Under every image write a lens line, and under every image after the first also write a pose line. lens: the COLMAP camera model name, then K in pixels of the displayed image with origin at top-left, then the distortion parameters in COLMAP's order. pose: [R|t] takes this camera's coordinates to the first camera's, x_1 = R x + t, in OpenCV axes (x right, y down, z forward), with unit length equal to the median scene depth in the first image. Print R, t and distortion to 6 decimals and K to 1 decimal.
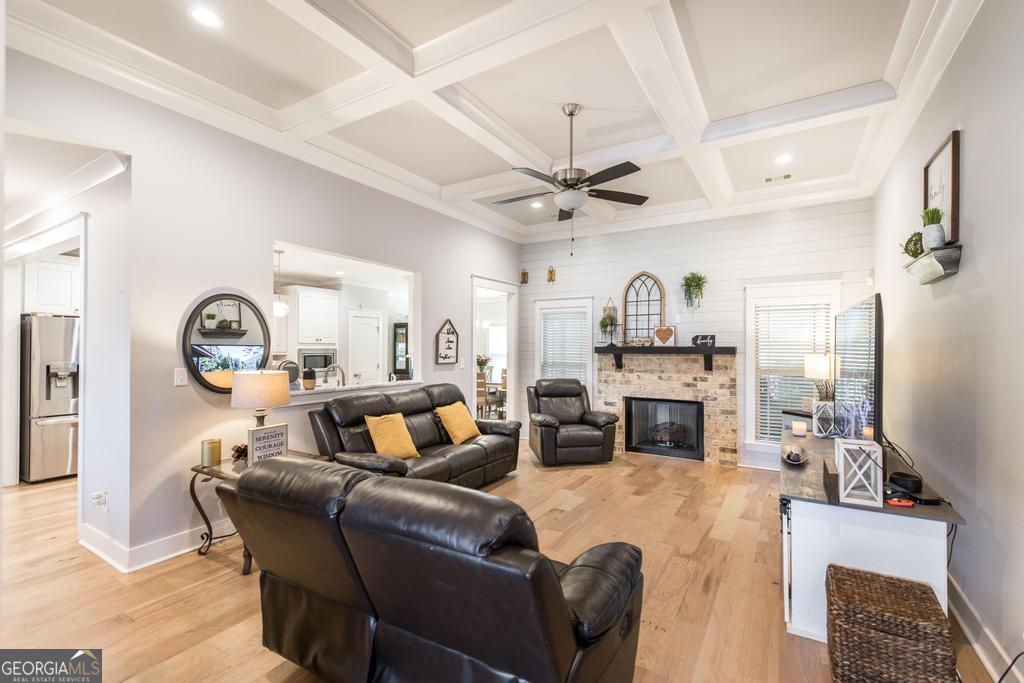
lens RADIAL K [[451.1, 0, 520.5], [0, 451.1, 345.2], [0, 0, 1]] dist [-0.000705, 0.000772]
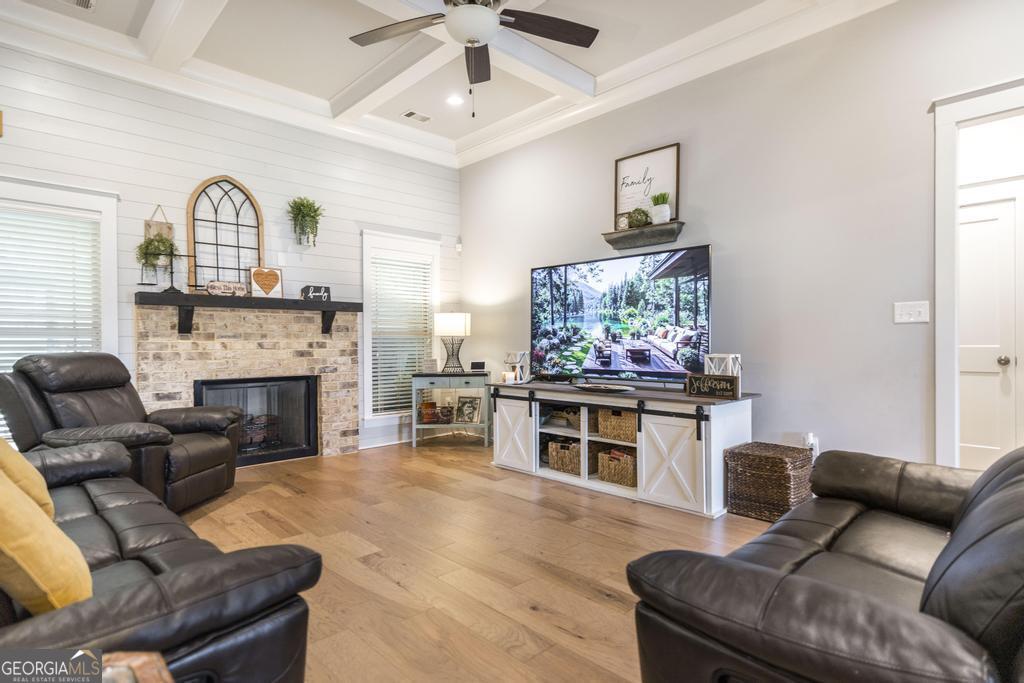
lens RADIAL K [[525.9, 0, 511.6], [0, 525.9, 347.3], [0, 0, 1]] dist [0.000540, 0.000755]
pose [[0.259088, -0.011502, 0.965785, -0.331344], [0.003144, 0.999934, 0.011065, 0.066514], [-0.965849, 0.000170, 0.259107, 0.441540]]
